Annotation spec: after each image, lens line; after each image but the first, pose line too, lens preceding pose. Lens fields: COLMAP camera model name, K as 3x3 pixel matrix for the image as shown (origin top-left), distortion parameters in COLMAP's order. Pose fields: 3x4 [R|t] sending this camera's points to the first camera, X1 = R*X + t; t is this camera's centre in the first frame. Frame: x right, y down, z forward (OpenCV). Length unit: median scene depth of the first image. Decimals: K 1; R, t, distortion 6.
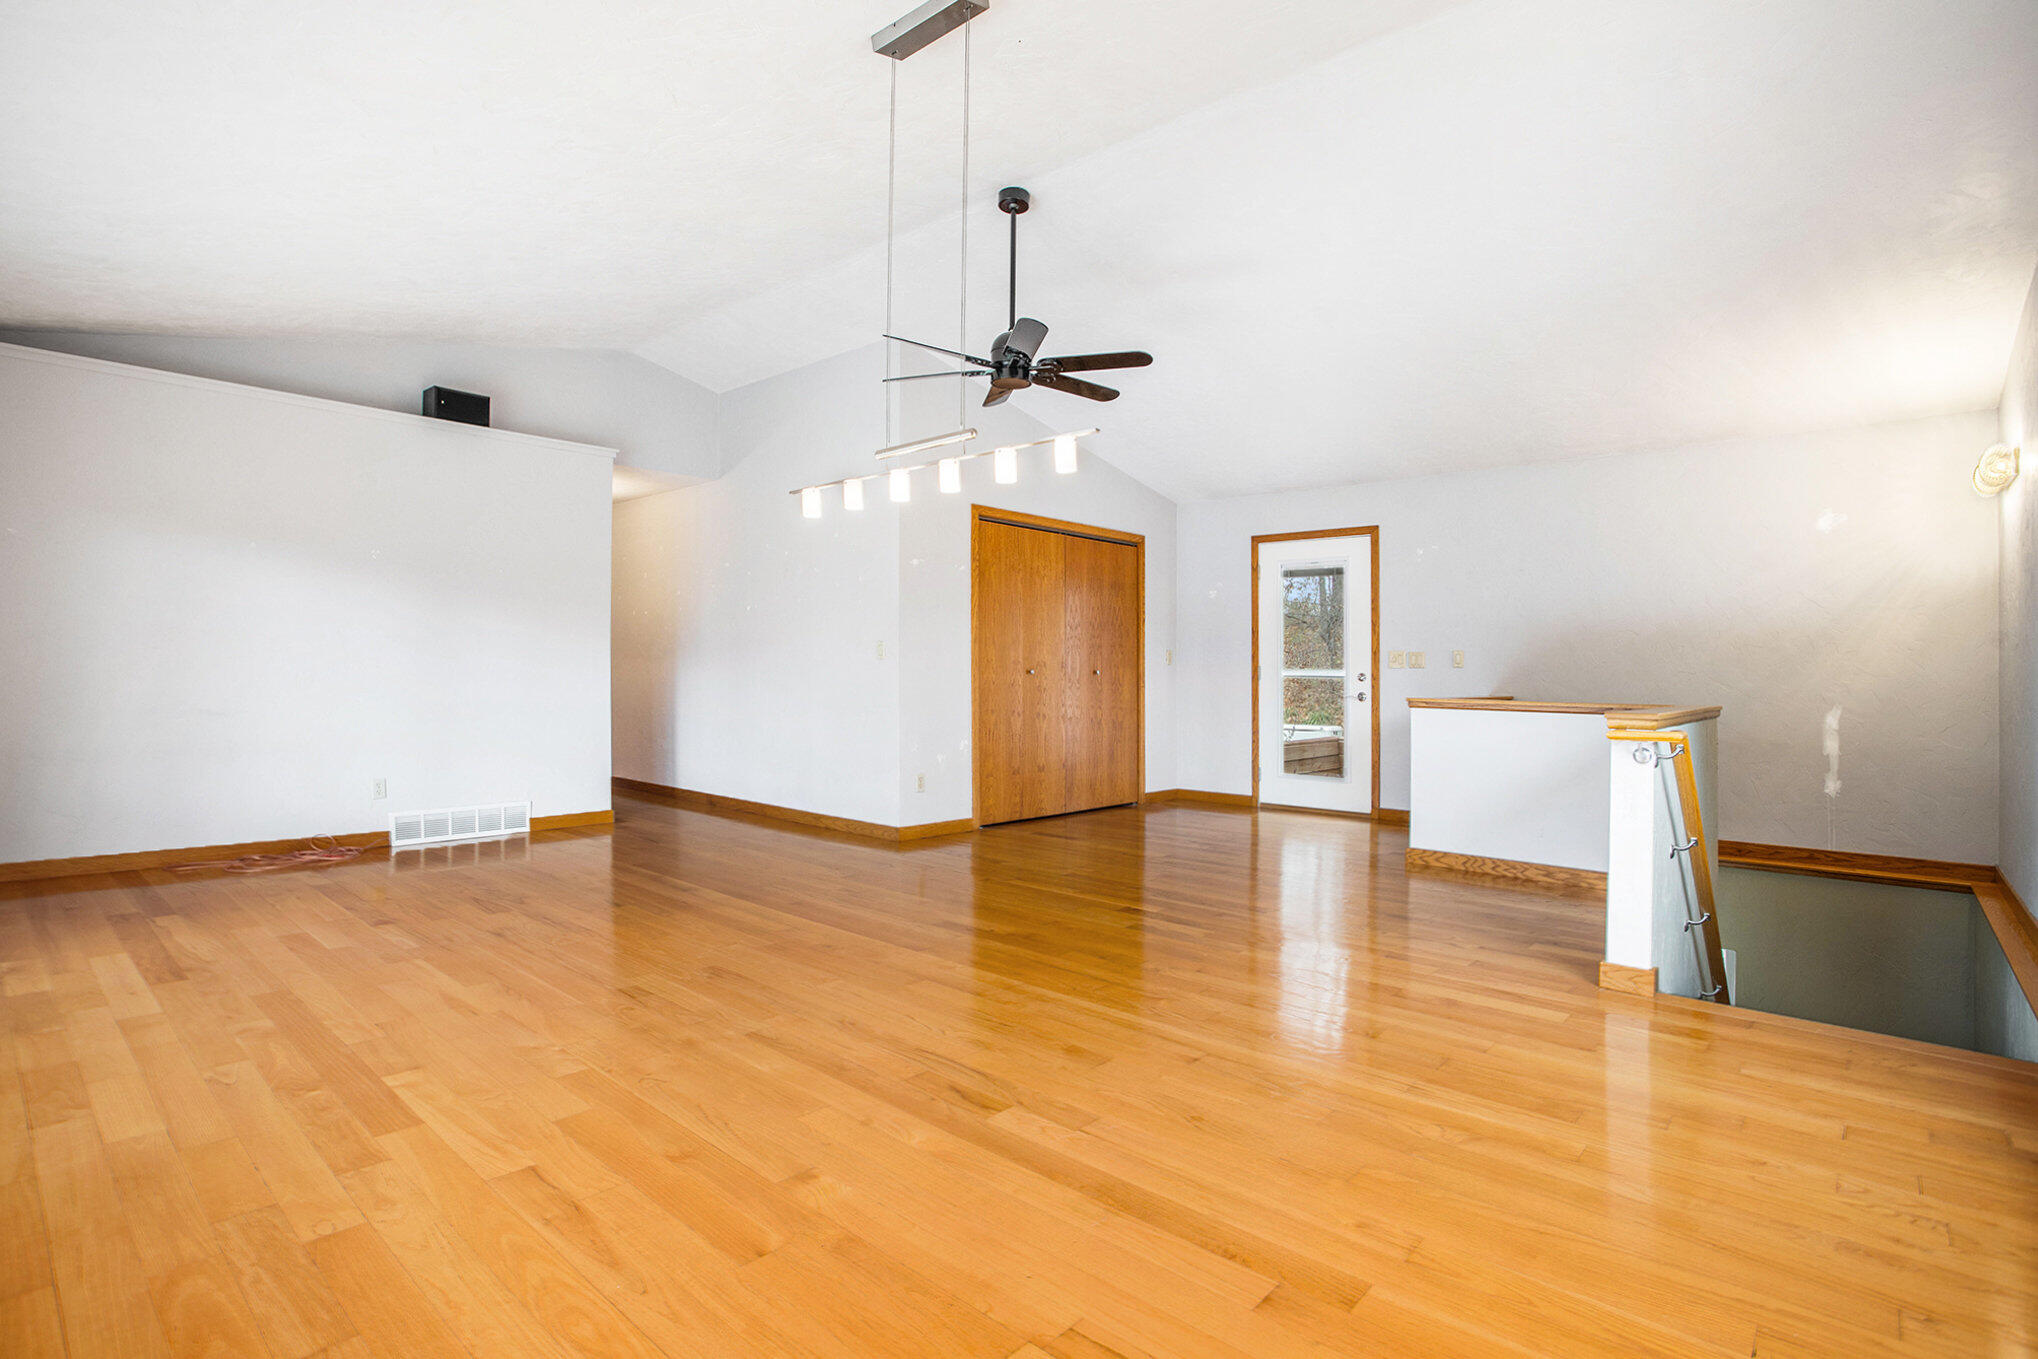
lens RADIAL K [[1007.3, 0, 1001.4], [0, 1007.3, 691.1], [0, 0, 1]] dist [-0.045187, 0.021374]
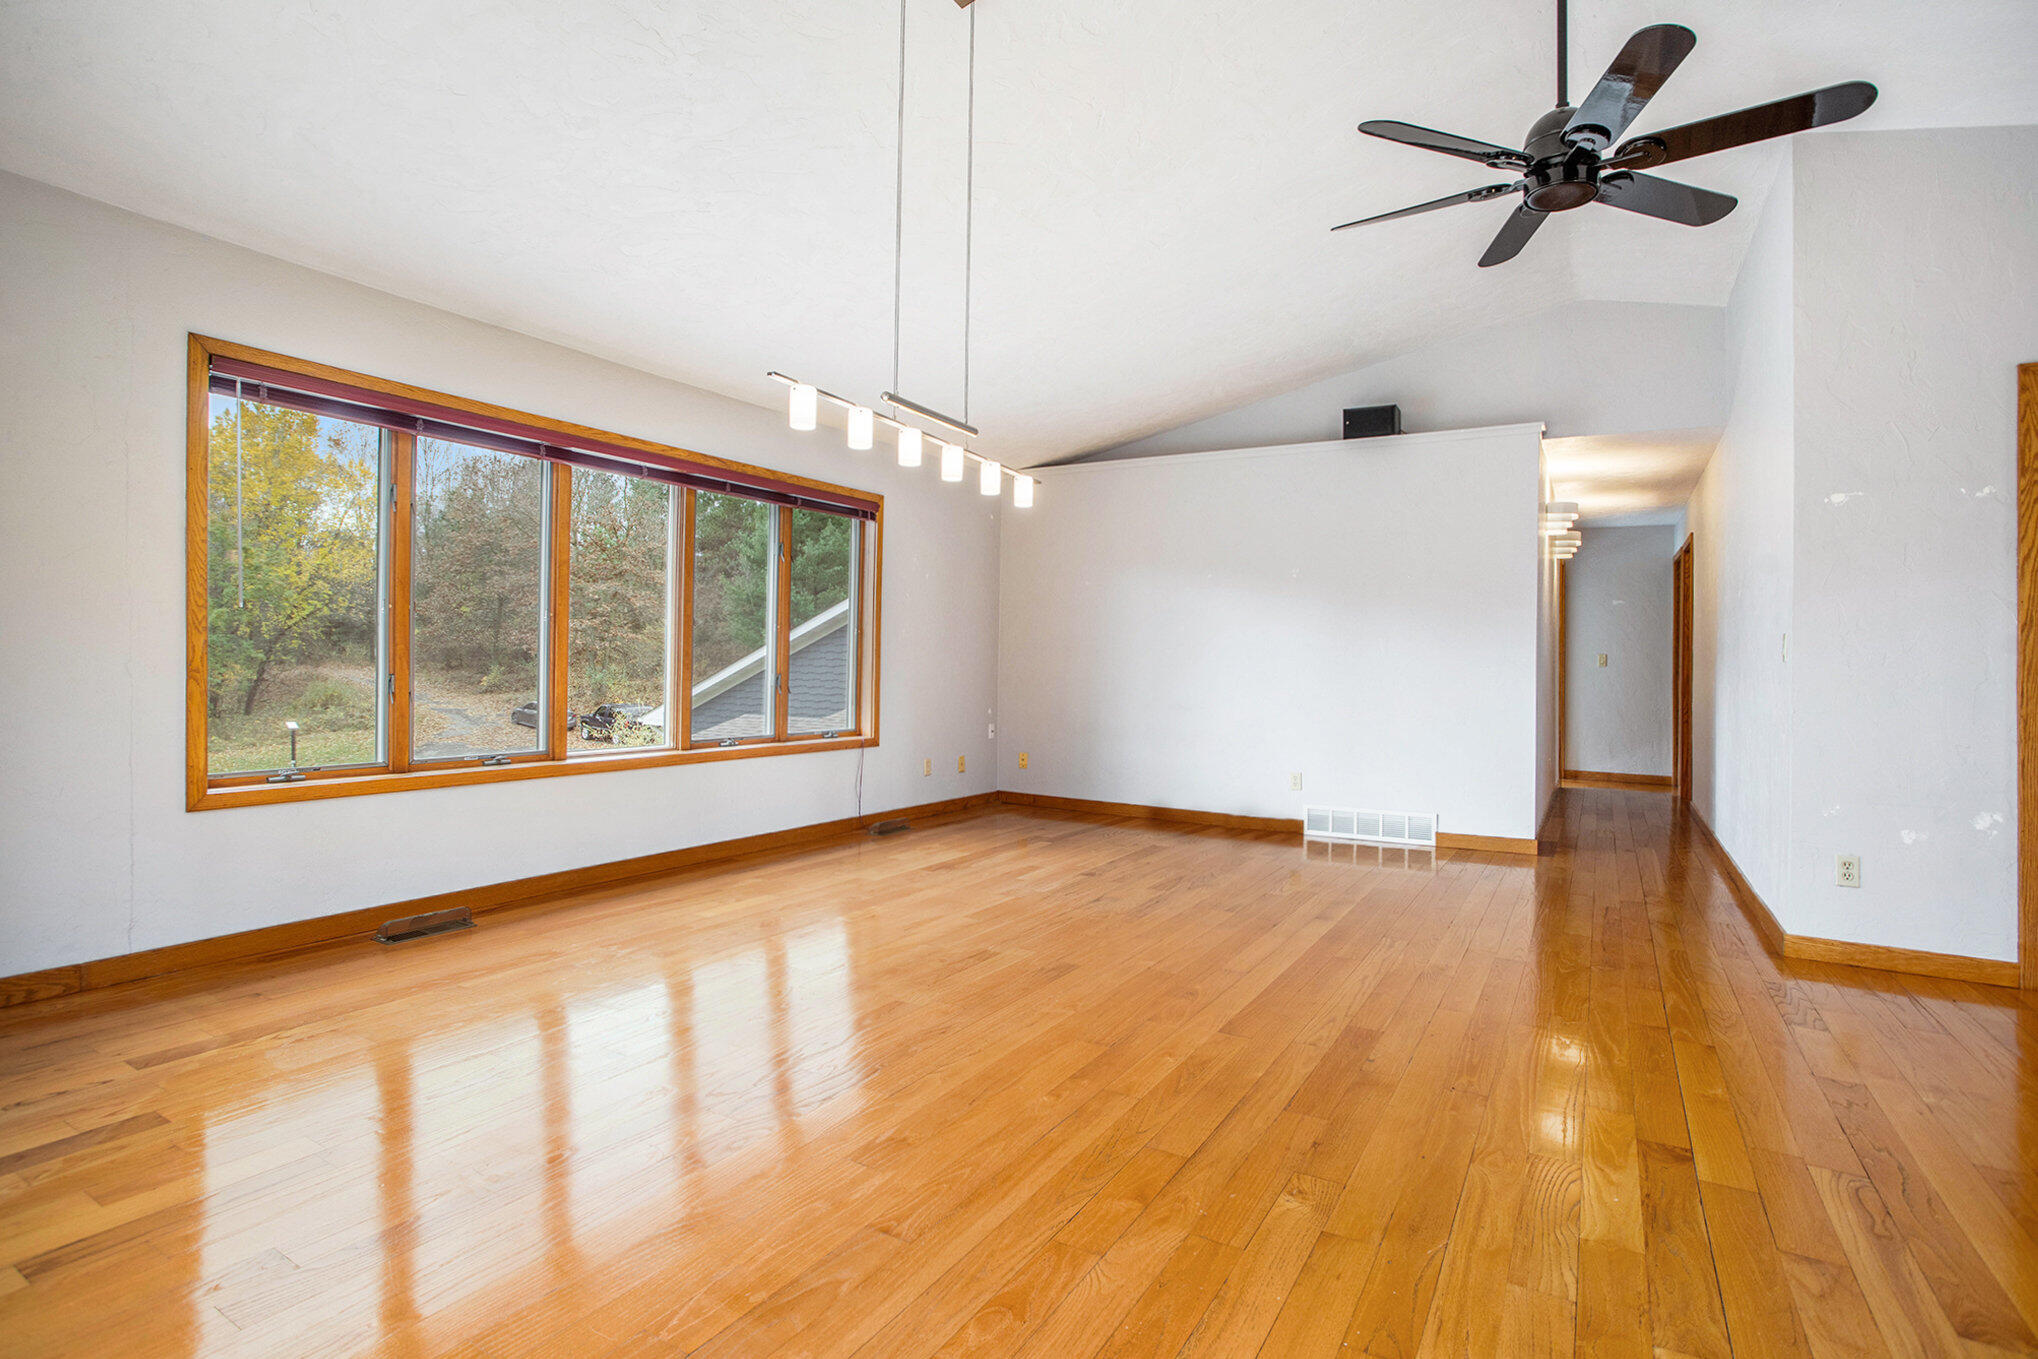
lens RADIAL K [[1024.2, 0, 1009.5], [0, 1024.2, 671.4], [0, 0, 1]] dist [-0.029876, 0.001721]
pose [[0.179320, -0.003815, -0.983783, 0.445313], [-0.025972, 0.999626, -0.008610, -0.007203], [0.983448, 0.027095, 0.179154, 0.461037]]
